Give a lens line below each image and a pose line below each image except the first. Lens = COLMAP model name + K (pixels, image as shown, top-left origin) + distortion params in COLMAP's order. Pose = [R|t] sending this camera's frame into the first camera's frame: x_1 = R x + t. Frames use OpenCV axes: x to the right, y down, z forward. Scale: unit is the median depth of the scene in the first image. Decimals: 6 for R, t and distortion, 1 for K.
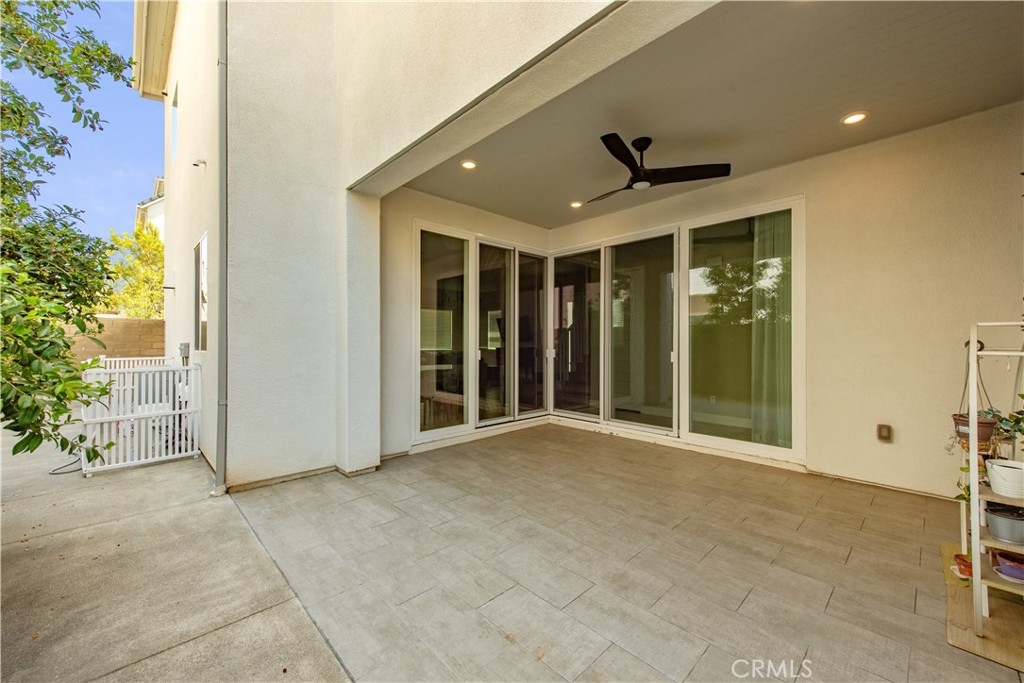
lens RADIAL K [[405.7, 0, 514.5], [0, 405.7, 340.1], [0, 0, 1]] dist [0.012843, -0.001065]
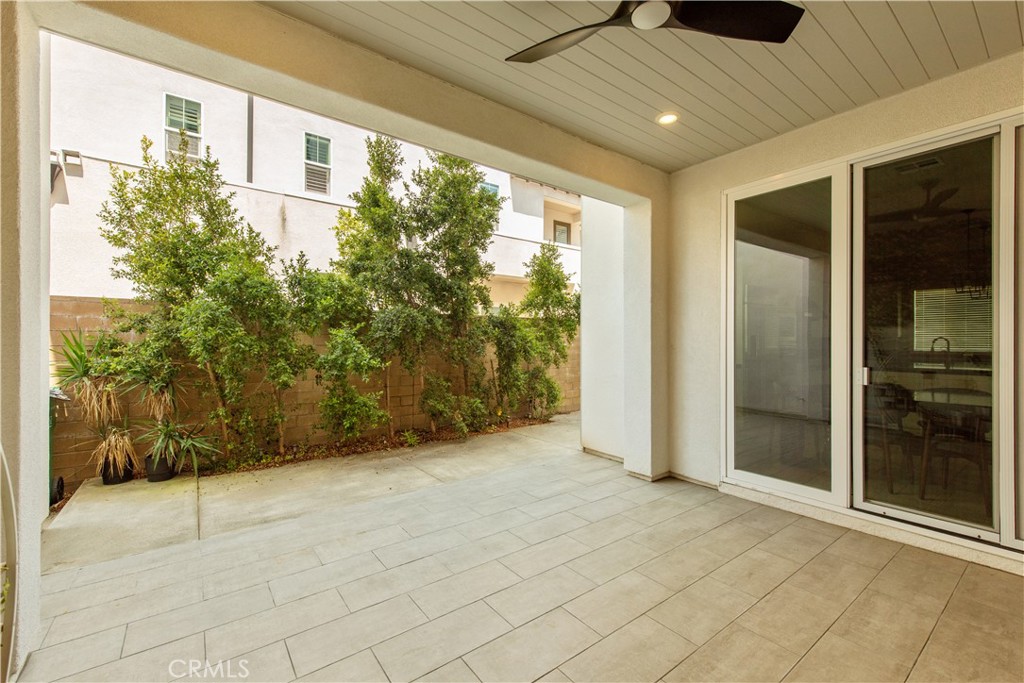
lens RADIAL K [[428.0, 0, 513.8], [0, 428.0, 339.9], [0, 0, 1]] dist [0.001811, -0.000518]
pose [[-0.123421, -0.002504, -0.992351, 0.837250], [-0.003003, 0.999993, -0.002149, -0.015658], [0.992350, 0.002715, -0.123427, 0.945446]]
